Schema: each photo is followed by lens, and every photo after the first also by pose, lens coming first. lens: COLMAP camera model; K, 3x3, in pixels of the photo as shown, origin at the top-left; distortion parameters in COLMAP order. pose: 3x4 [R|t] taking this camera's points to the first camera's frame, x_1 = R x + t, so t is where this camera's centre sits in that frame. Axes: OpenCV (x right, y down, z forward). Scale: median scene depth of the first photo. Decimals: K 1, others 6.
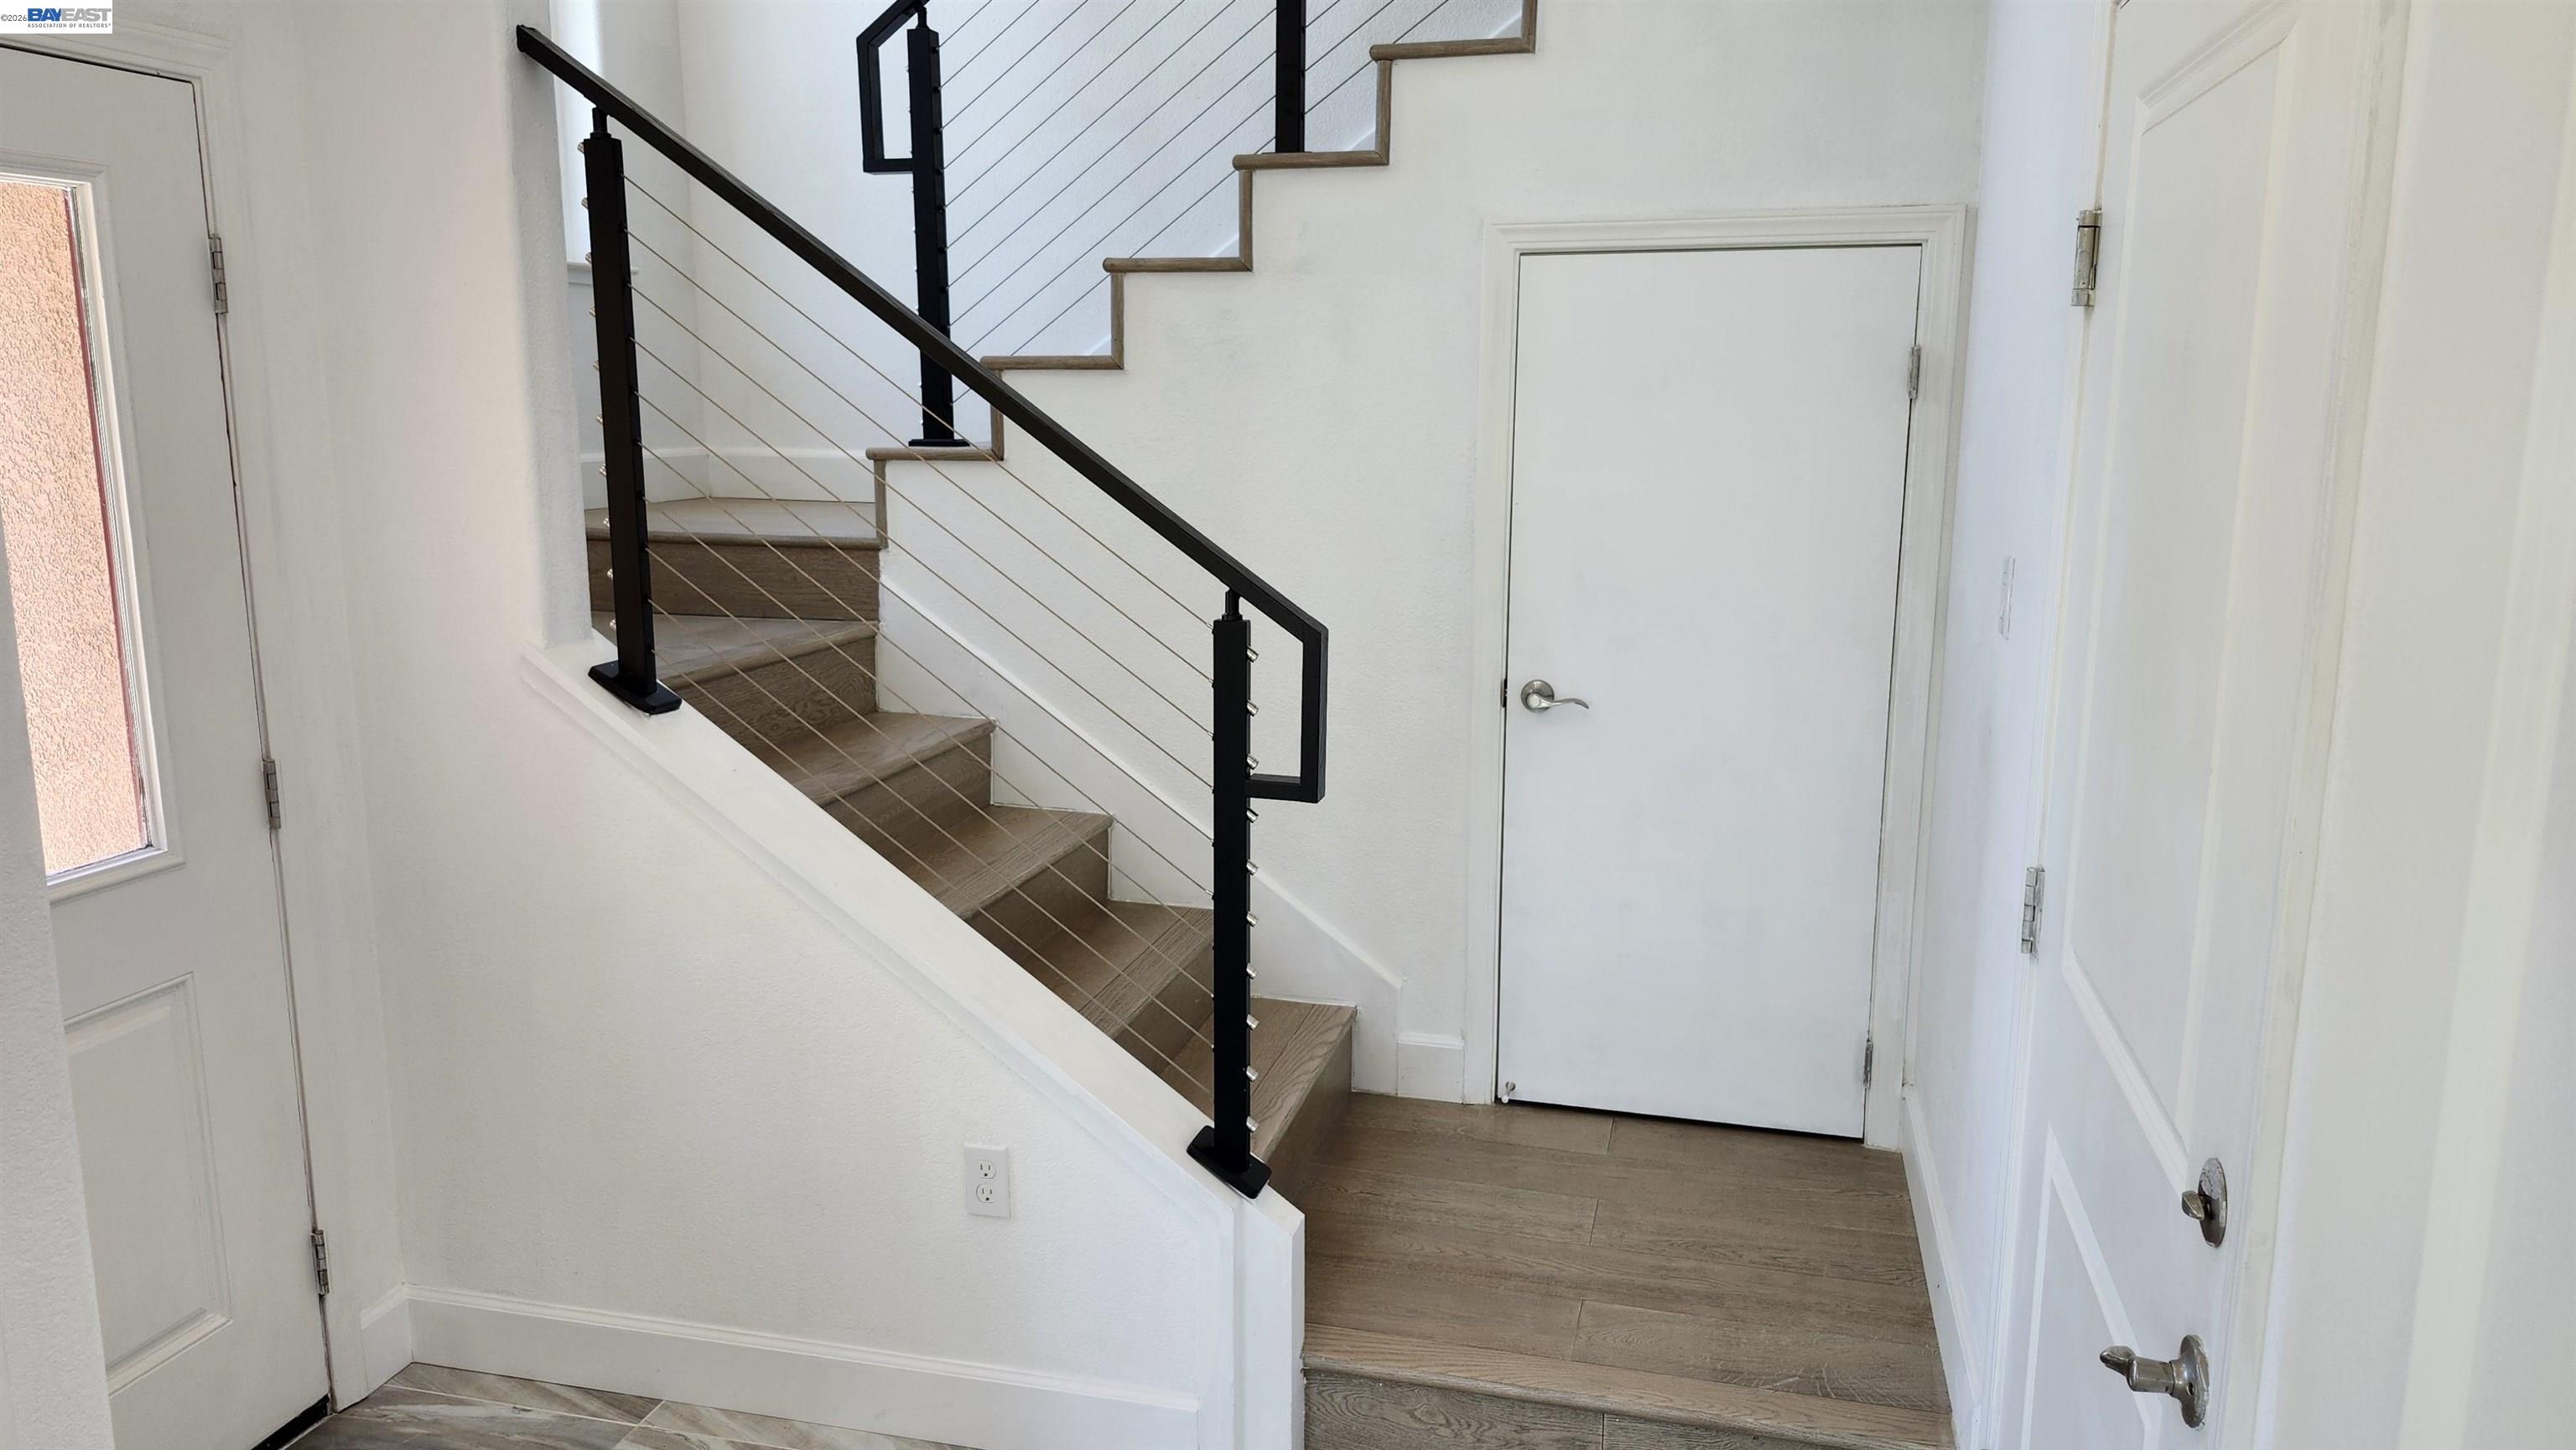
lens RADIAL K [[1780.8, 0, 1269.0], [0, 1780.8, 720.6], [0, 0, 1]] dist [0.133124, -0.199847]
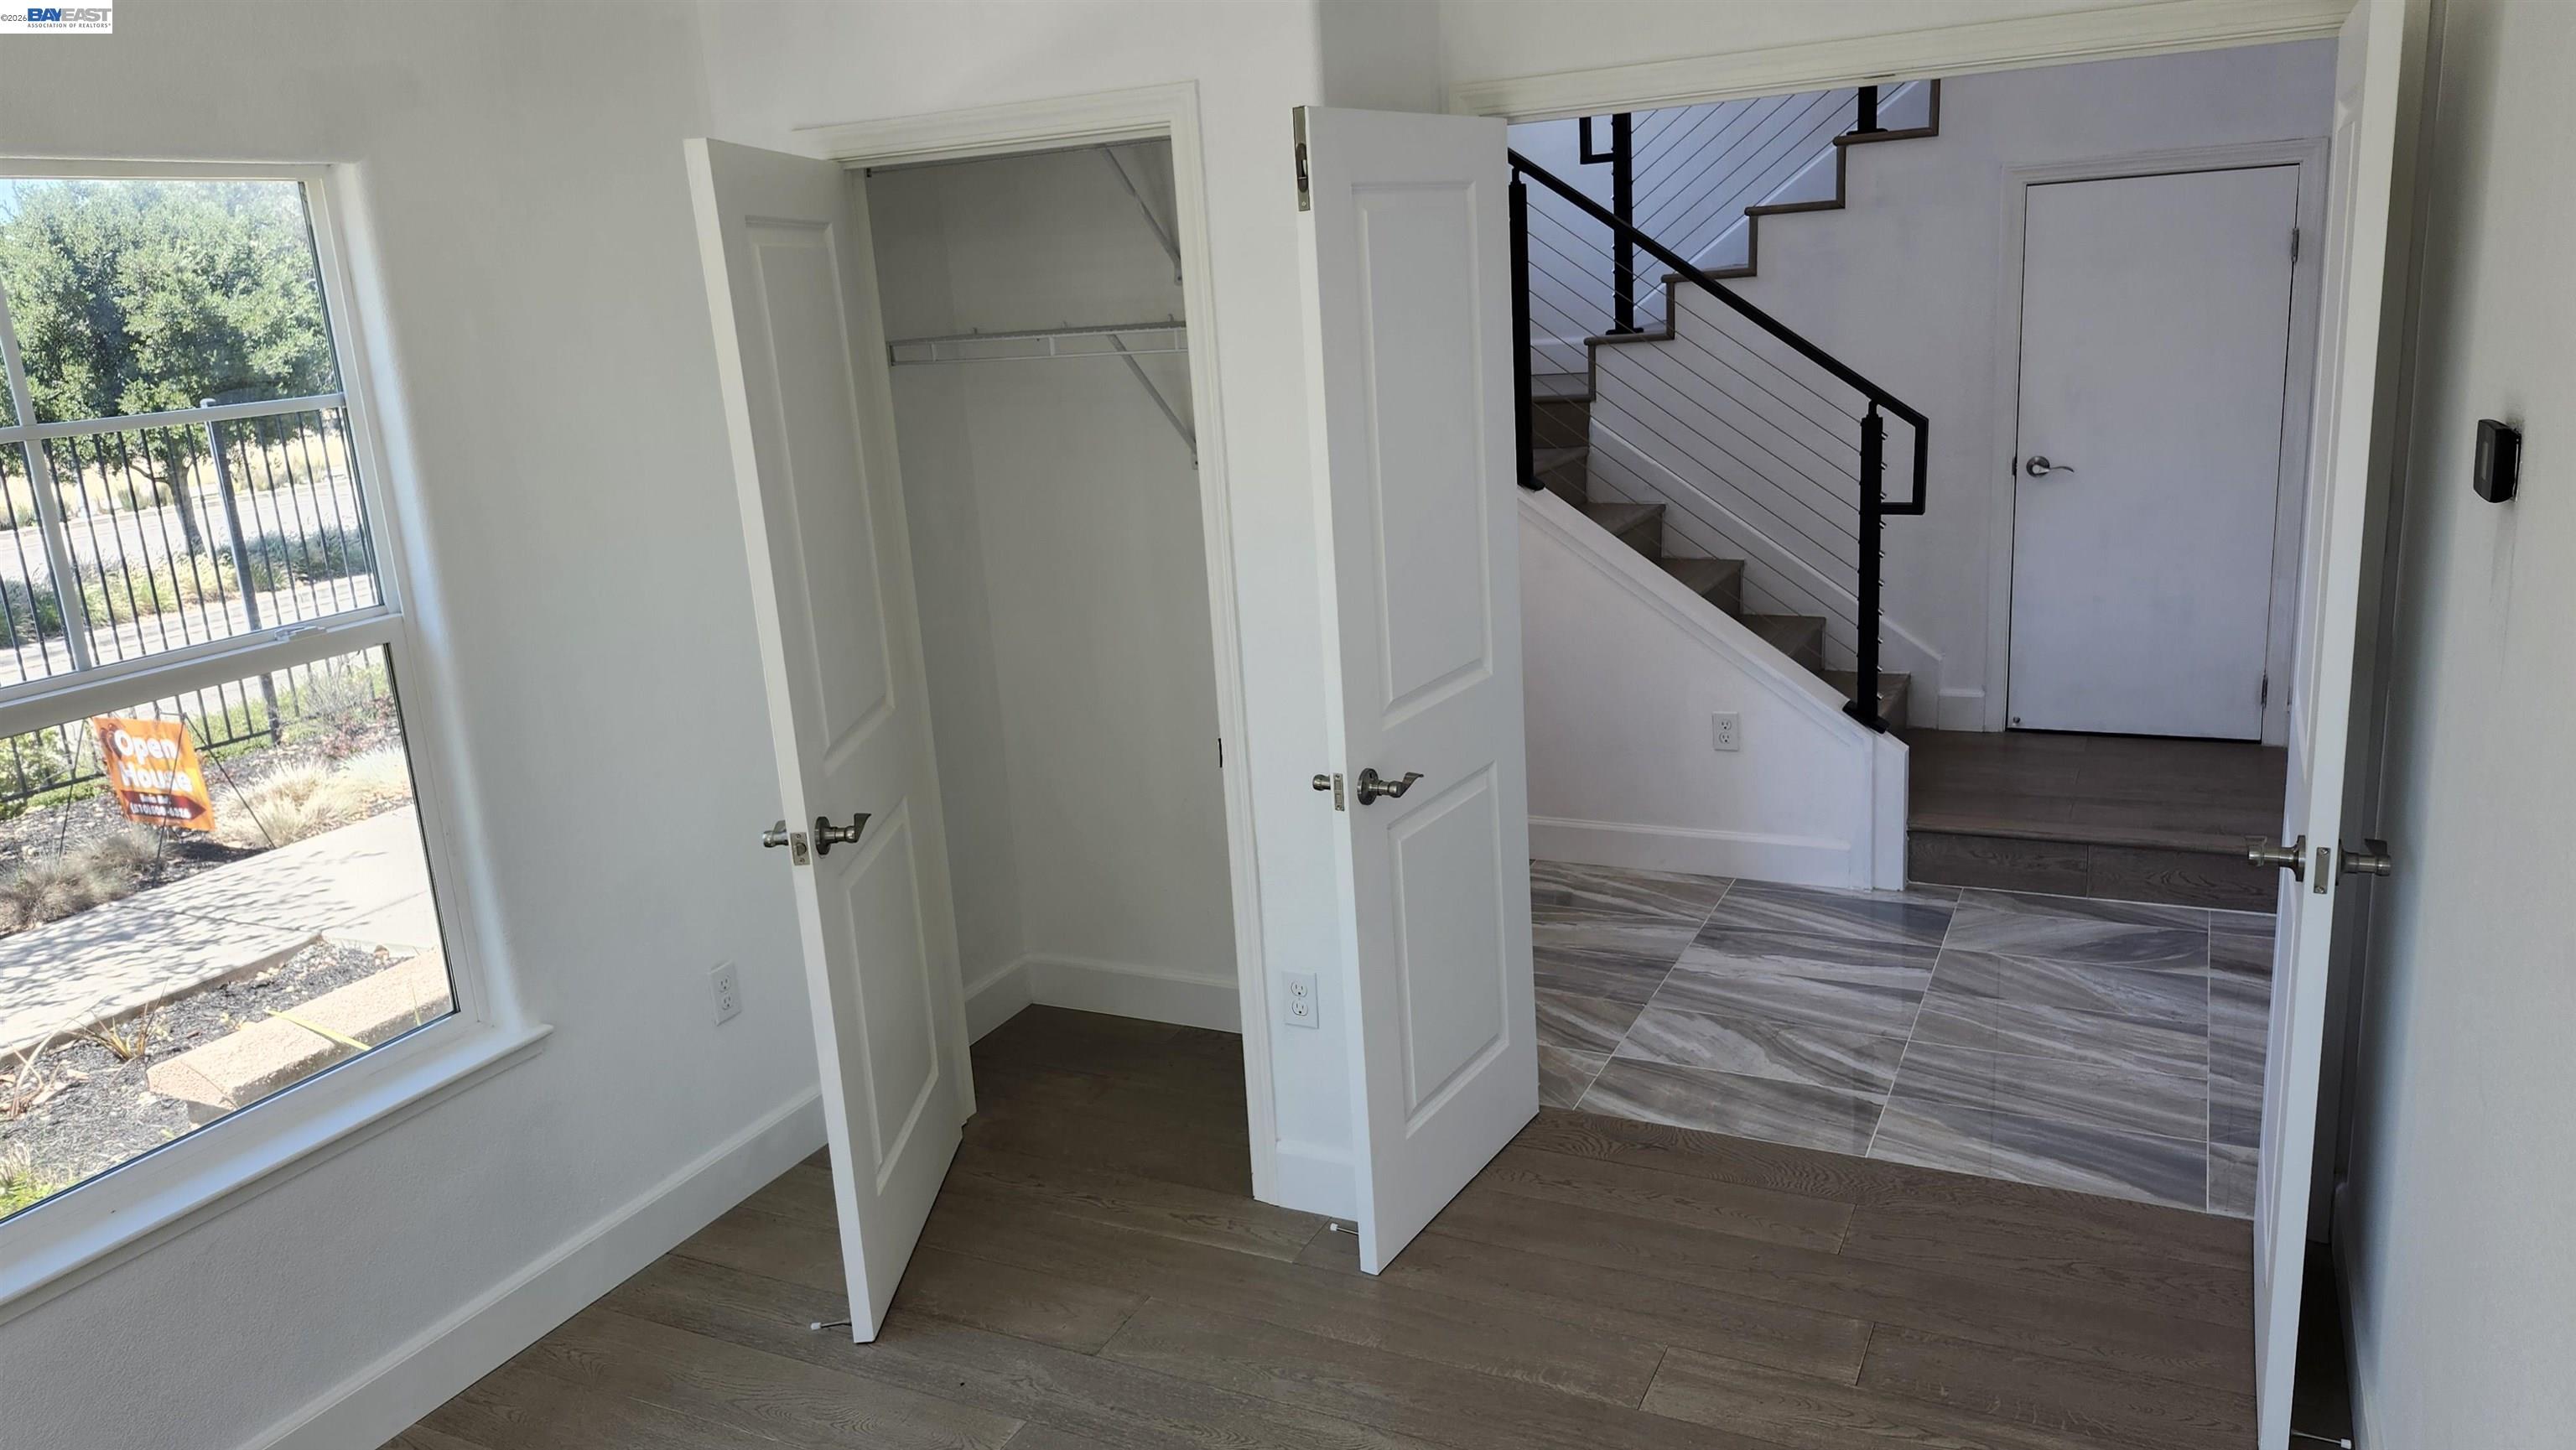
lens RADIAL K [[1780.8, 0, 1269.0], [0, 1780.8, 720.6], [0, 0, 1]] dist [0.133124, -0.199847]
pose [[0.976309, -0.015923, -0.215796, -0.171885], [0.030384, 0.997496, 0.063863, 0.087713], [0.214238, -0.068906, 0.974348, -0.726608]]
